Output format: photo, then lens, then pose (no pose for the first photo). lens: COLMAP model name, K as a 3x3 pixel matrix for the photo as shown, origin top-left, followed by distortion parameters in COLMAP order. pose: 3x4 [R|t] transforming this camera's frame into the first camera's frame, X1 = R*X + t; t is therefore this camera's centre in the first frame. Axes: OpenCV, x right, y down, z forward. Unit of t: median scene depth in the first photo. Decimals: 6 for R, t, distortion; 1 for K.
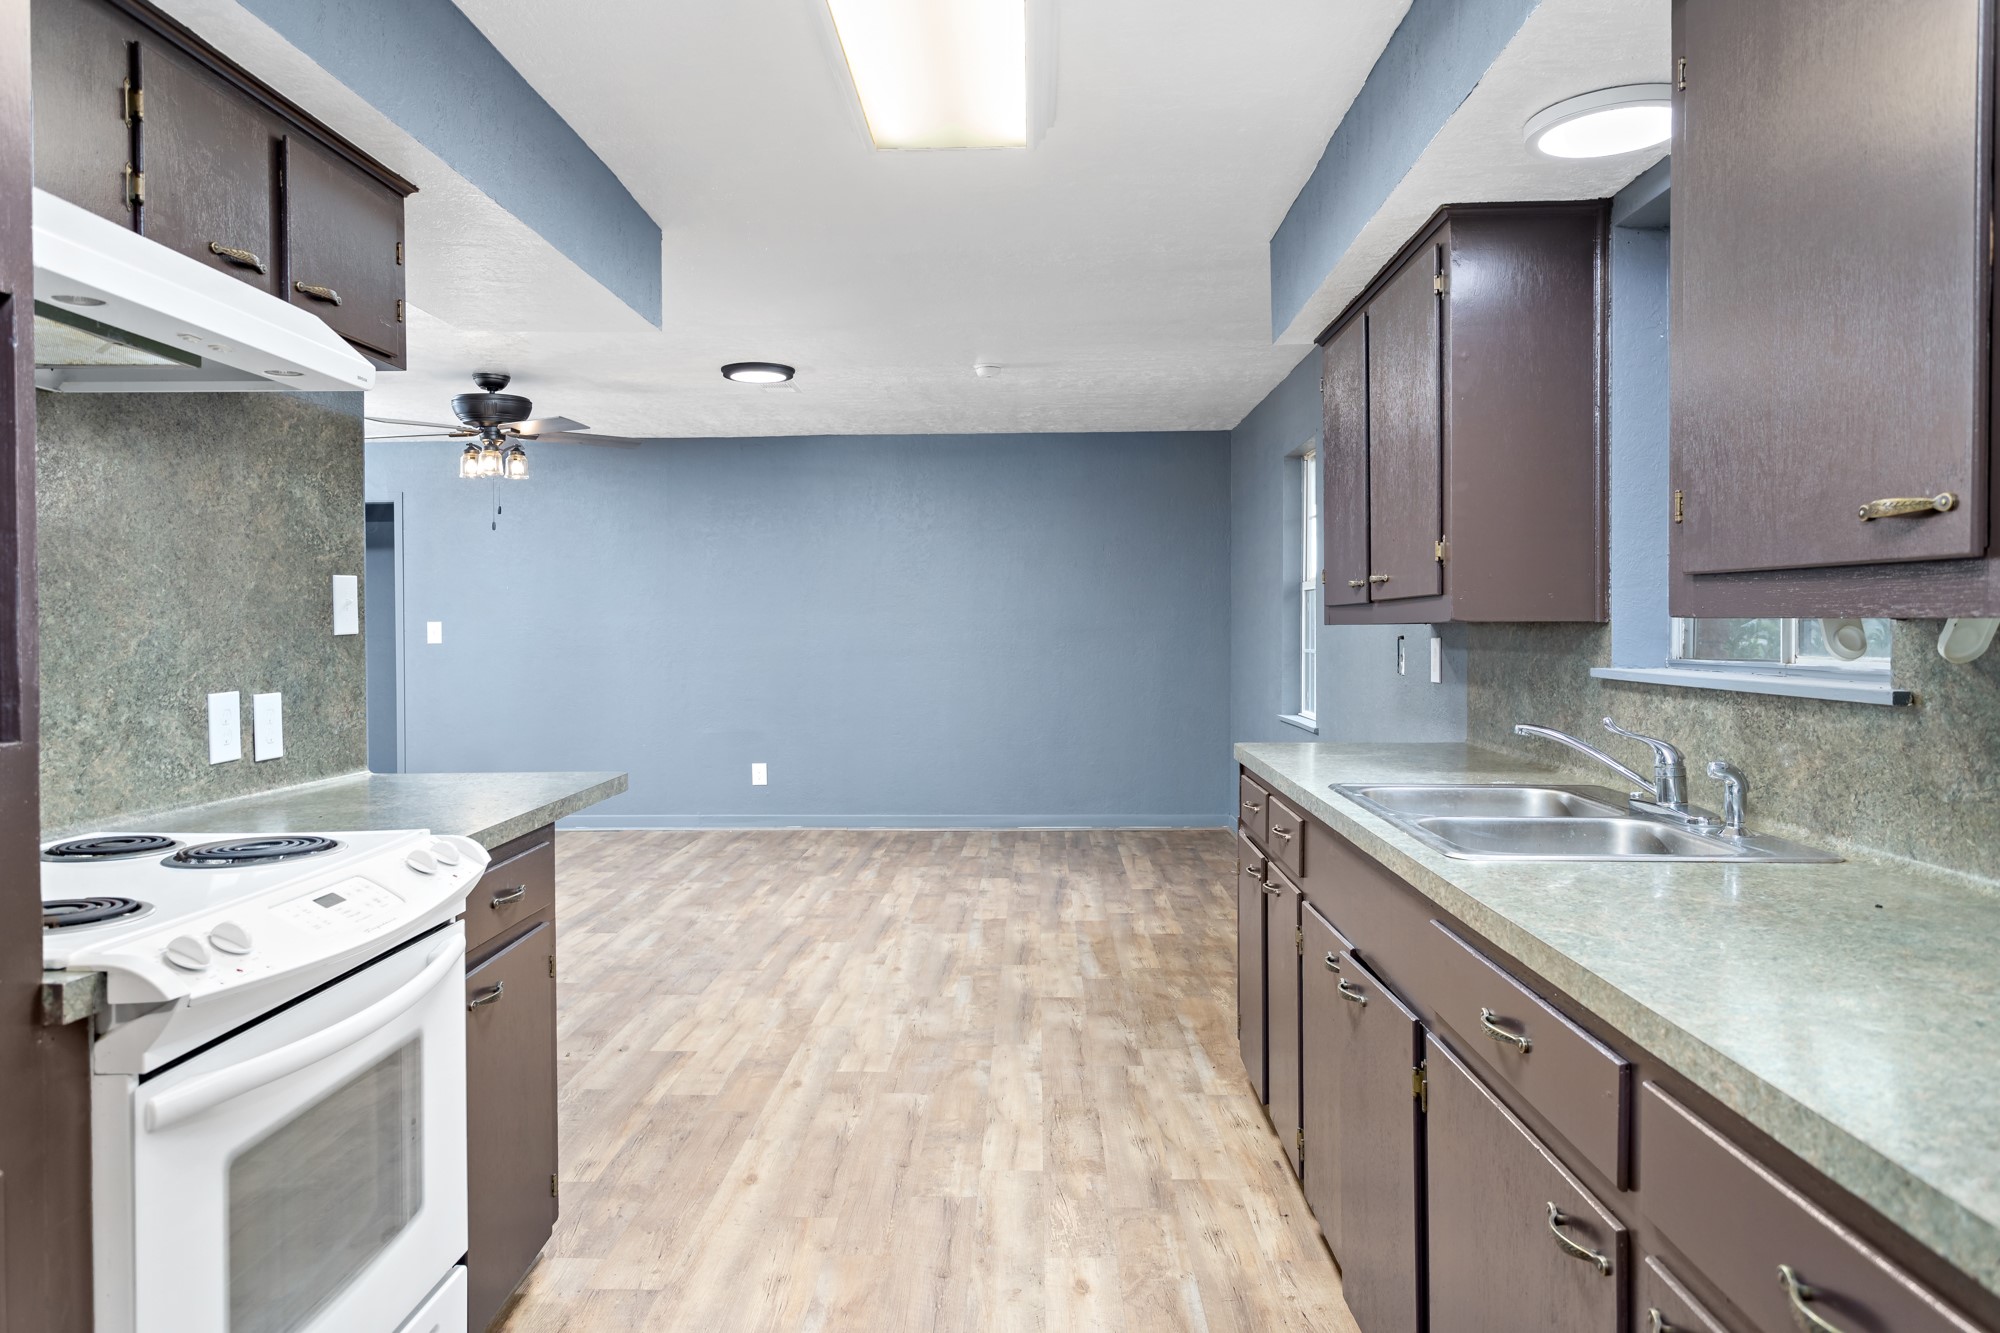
lens RADIAL K [[1390.1, 0, 1009.3], [0, 1390.1, 663.1], [0, 0, 1]] dist [-0.001157, -0.001011]
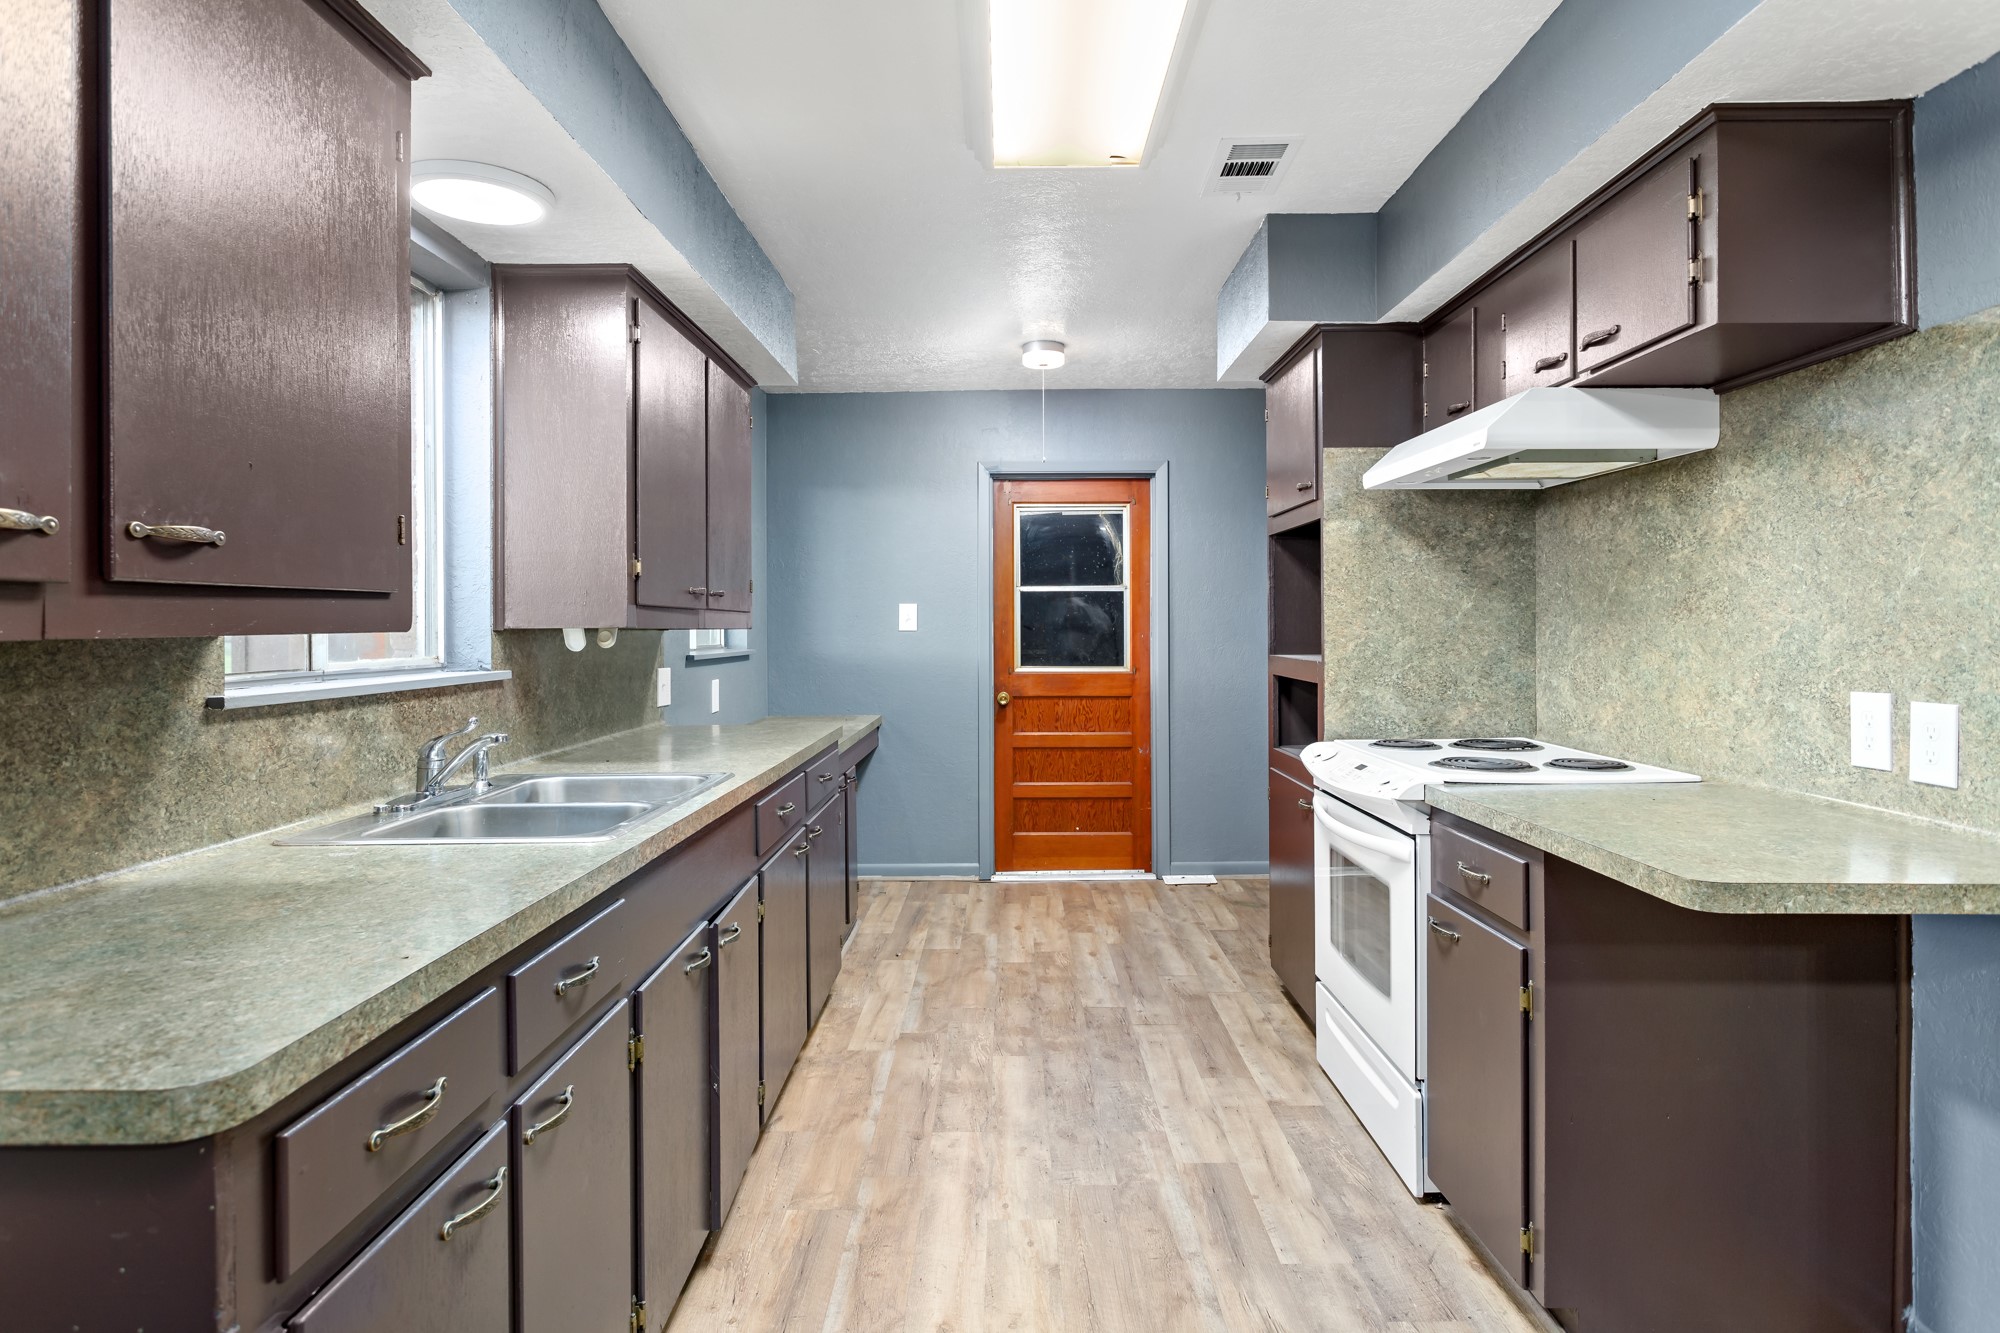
lens RADIAL K [[1185.7, 0, 979.7], [0, 1185.7, 645.4], [0, 0, 1]] dist [-0.007572, -0.000112]
pose [[-0.999924, 0.011590, -0.004253, 0.027346], [0.011389, 0.998940, 0.044602, -0.053291], [0.004766, 0.044550, -0.998996, 1.839955]]
